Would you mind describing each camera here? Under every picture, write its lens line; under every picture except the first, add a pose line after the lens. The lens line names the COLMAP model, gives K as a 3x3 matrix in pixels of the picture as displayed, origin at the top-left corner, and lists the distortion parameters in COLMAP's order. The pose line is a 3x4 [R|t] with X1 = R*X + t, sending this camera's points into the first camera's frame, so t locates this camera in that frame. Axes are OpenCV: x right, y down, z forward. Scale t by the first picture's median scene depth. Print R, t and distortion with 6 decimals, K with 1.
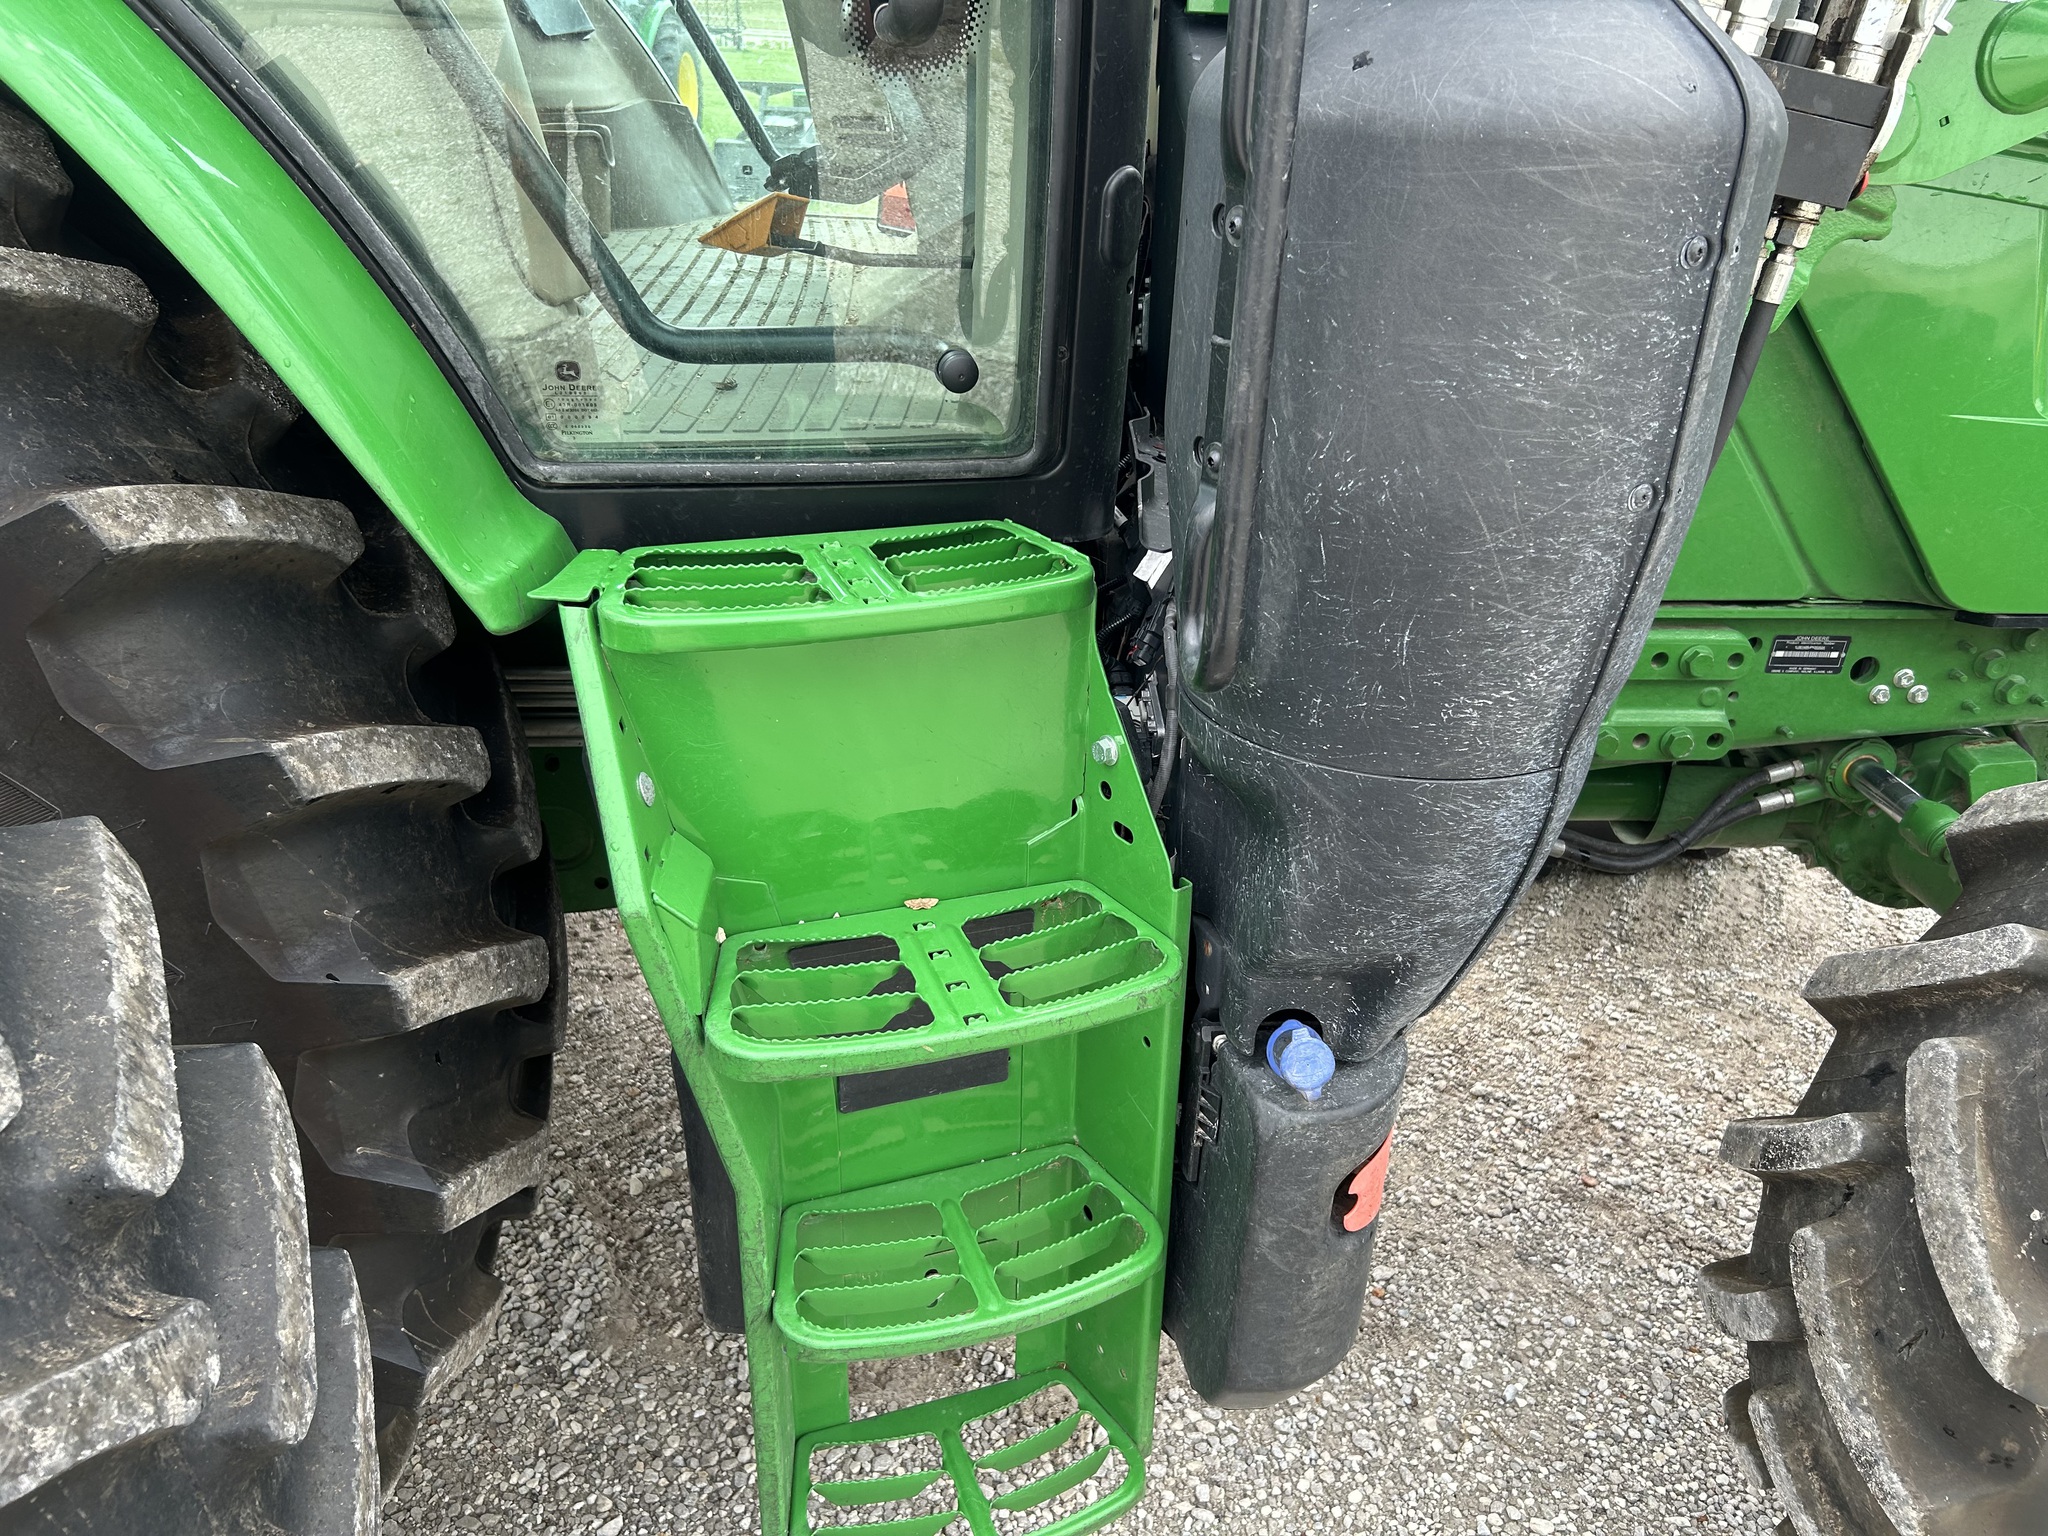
lens RADIAL K [[1553.9, 0, 1024.0], [0, 1553.9, 768.0], [0, 0, 1]] dist [0.006948, 0.000359]
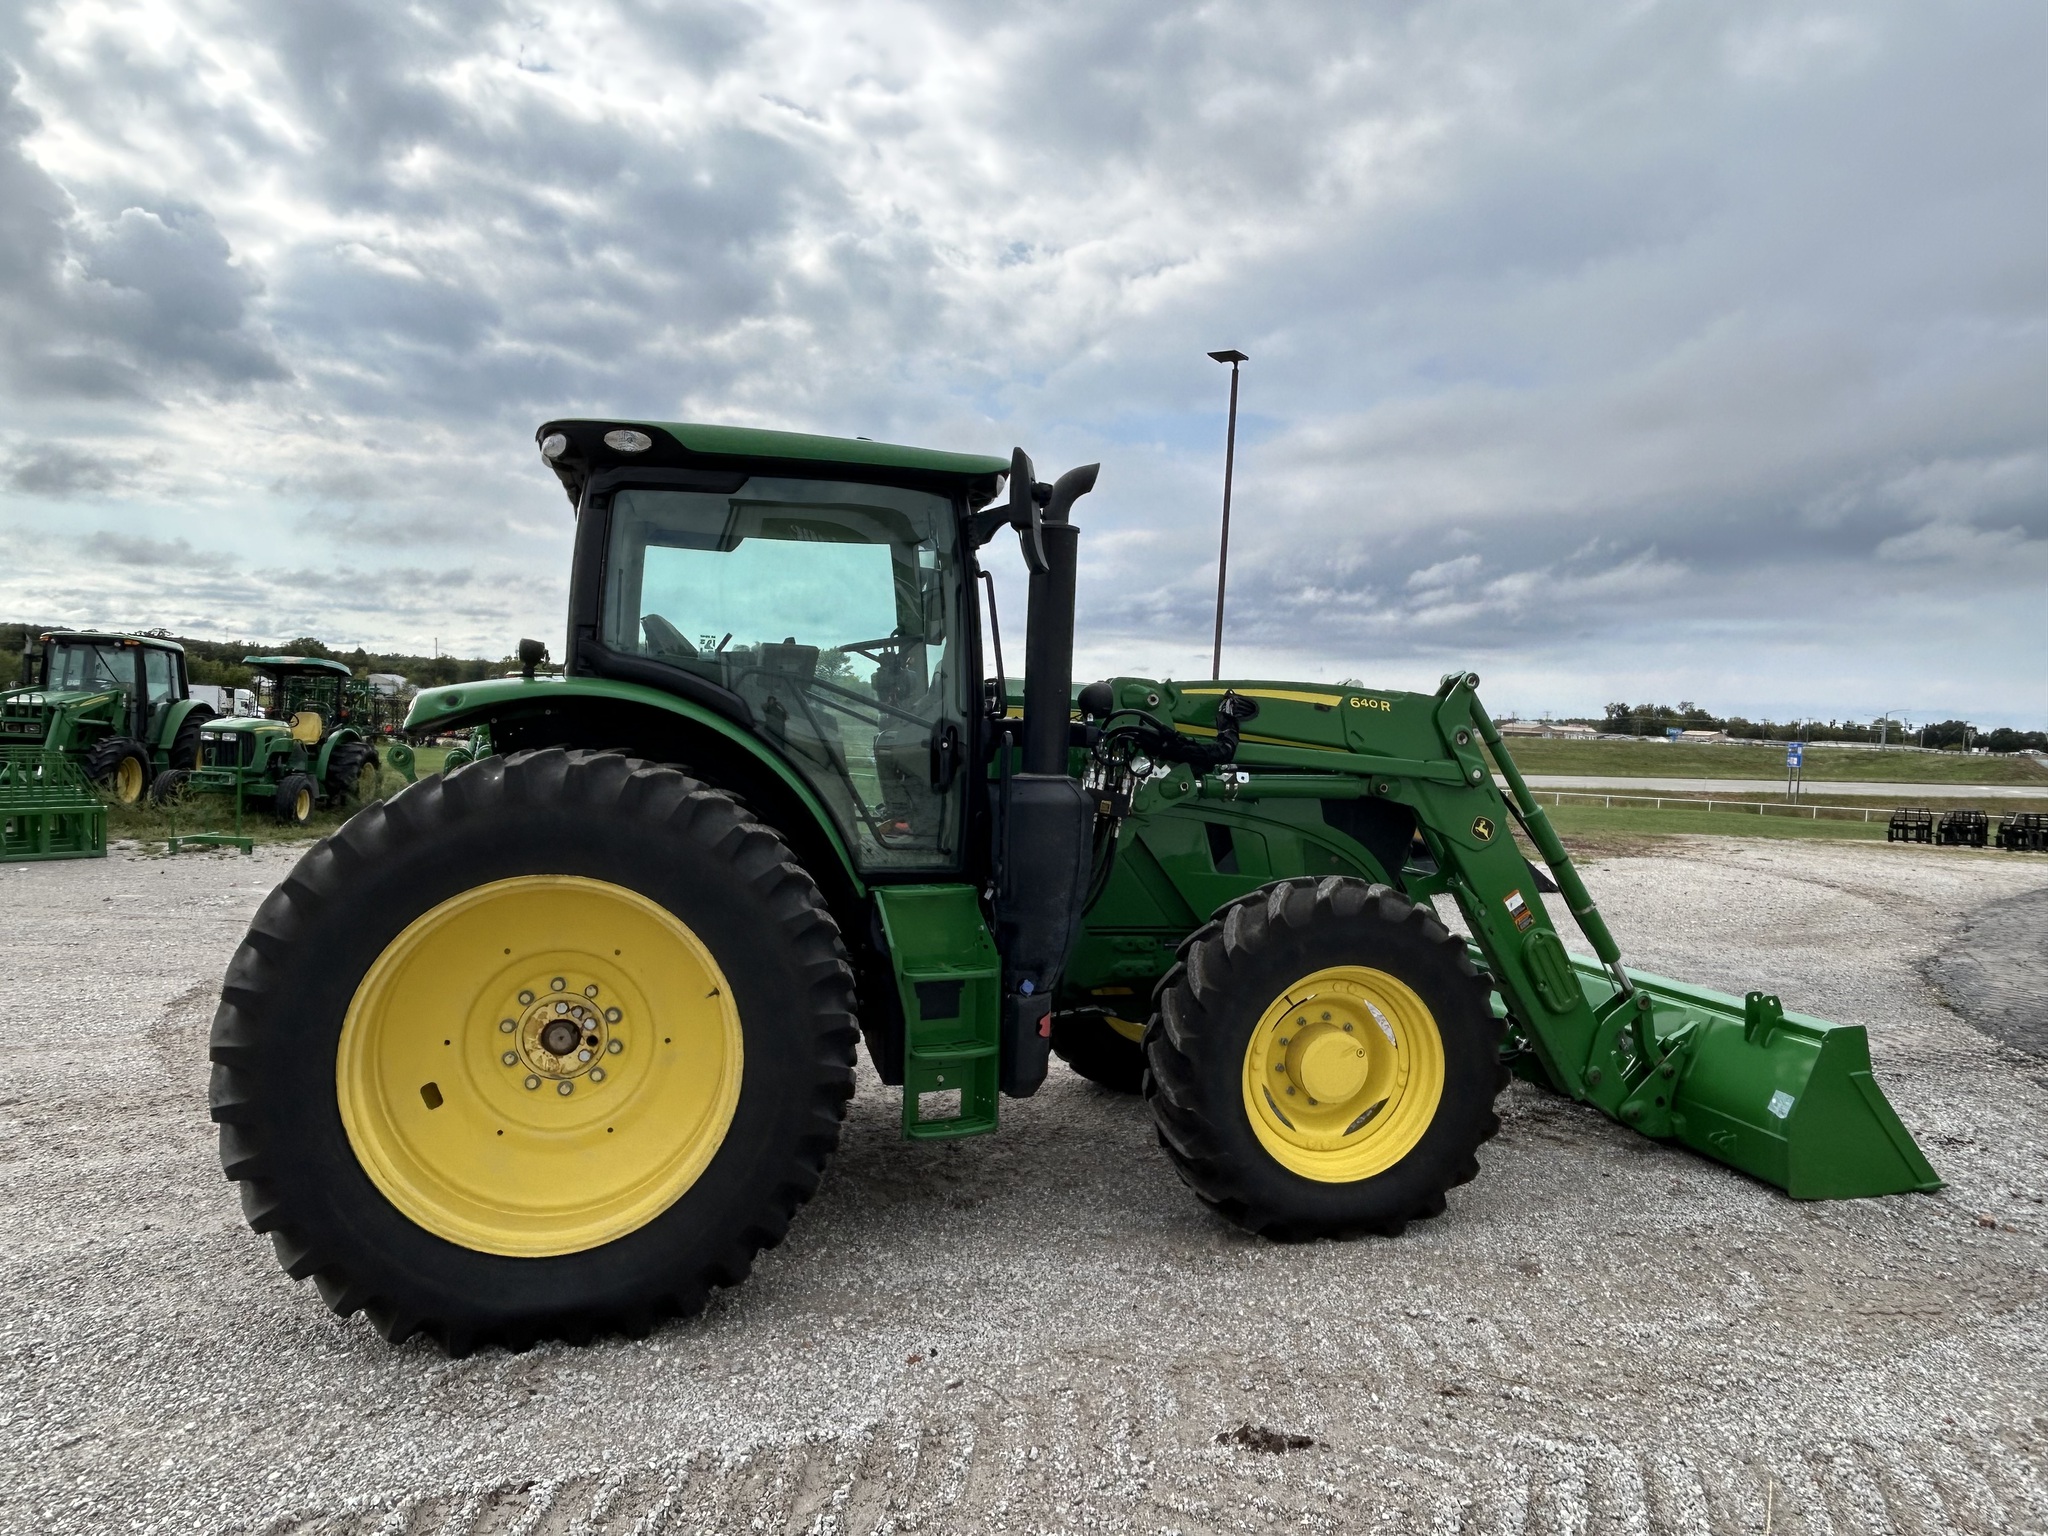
lens RADIAL K [[1296.4, 0, 1025.2], [0, 1296.4, 757.8], [0, 0, 1]] dist [0.002932, 0.000014]
pose [[0.988149, -0.004576, 0.153431, -0.416559], [0.067215, 0.911532, -0.405700, 1.124749], [-0.138001, 0.411205, 0.901036, -2.760926]]
